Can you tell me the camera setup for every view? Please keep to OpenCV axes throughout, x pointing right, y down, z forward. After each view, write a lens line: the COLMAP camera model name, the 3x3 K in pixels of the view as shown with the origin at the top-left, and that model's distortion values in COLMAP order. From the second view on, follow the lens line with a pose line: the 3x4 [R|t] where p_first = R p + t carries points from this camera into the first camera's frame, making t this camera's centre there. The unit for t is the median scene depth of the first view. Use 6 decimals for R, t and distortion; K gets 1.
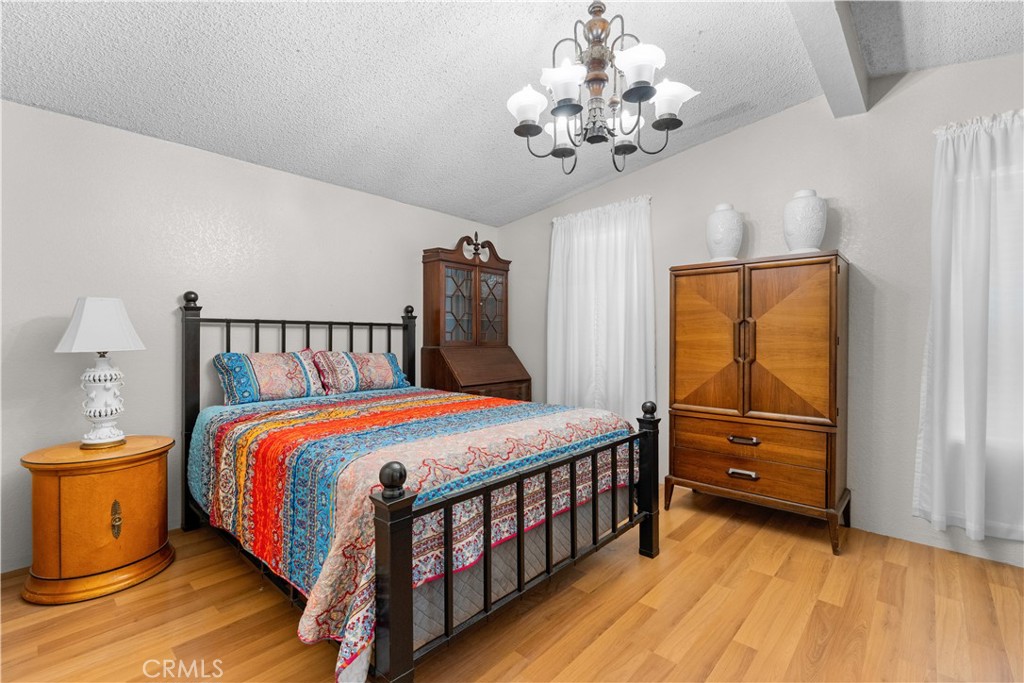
lens RADIAL K [[455.7, 0, 512.0], [0, 455.7, 341.5], [0, 0, 1]] dist [-0.000614, 0.000344]
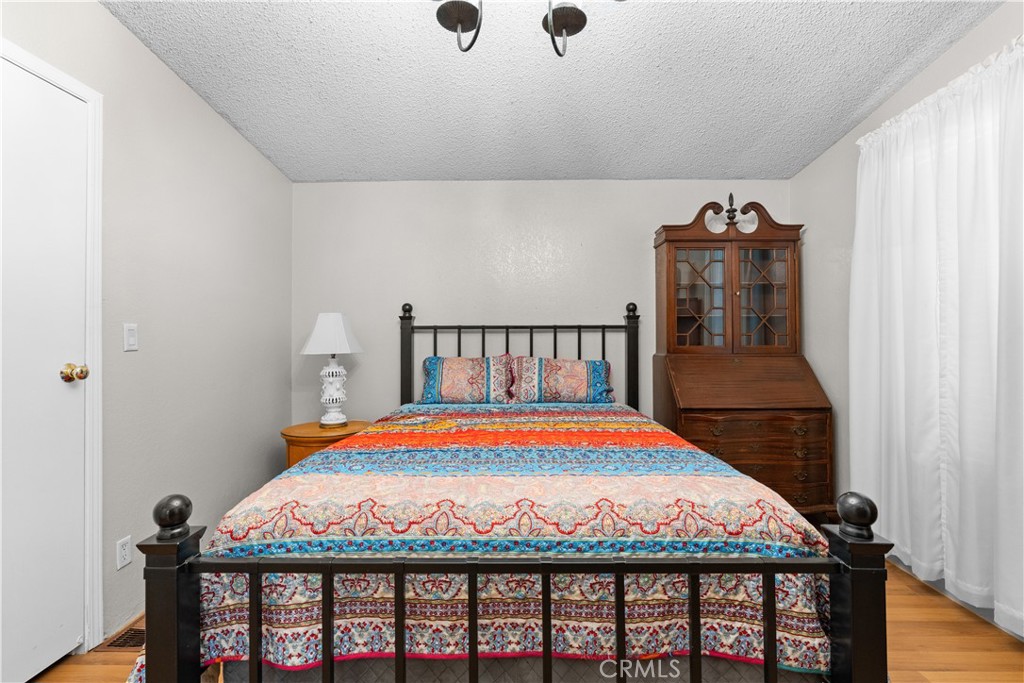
lens RADIAL K [[464.6, 0, 515.6], [0, 464.6, 333.3], [0, 0, 1]] dist [-0.003303, 0.002086]
pose [[0.660665, -0.015136, -0.750528, 0.332626], [-0.002749, 0.999741, -0.022582, -0.006131], [0.750676, 0.016982, 0.660452, 0.377158]]
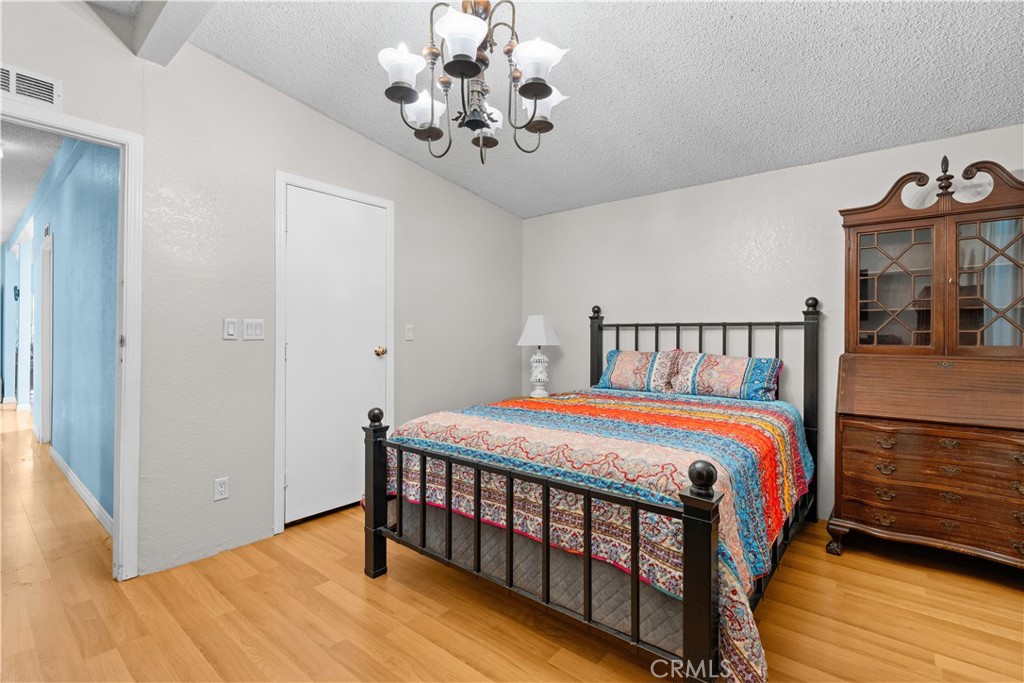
lens RADIAL K [[464.6, 0, 515.6], [0, 464.6, 333.3], [0, 0, 1]] dist [-0.003303, 0.002086]
pose [[0.054245, -0.008219, -0.998494, 0.653897], [-0.015299, 0.999842, -0.009061, -0.005998], [0.998410, 0.015768, 0.054111, 0.600056]]
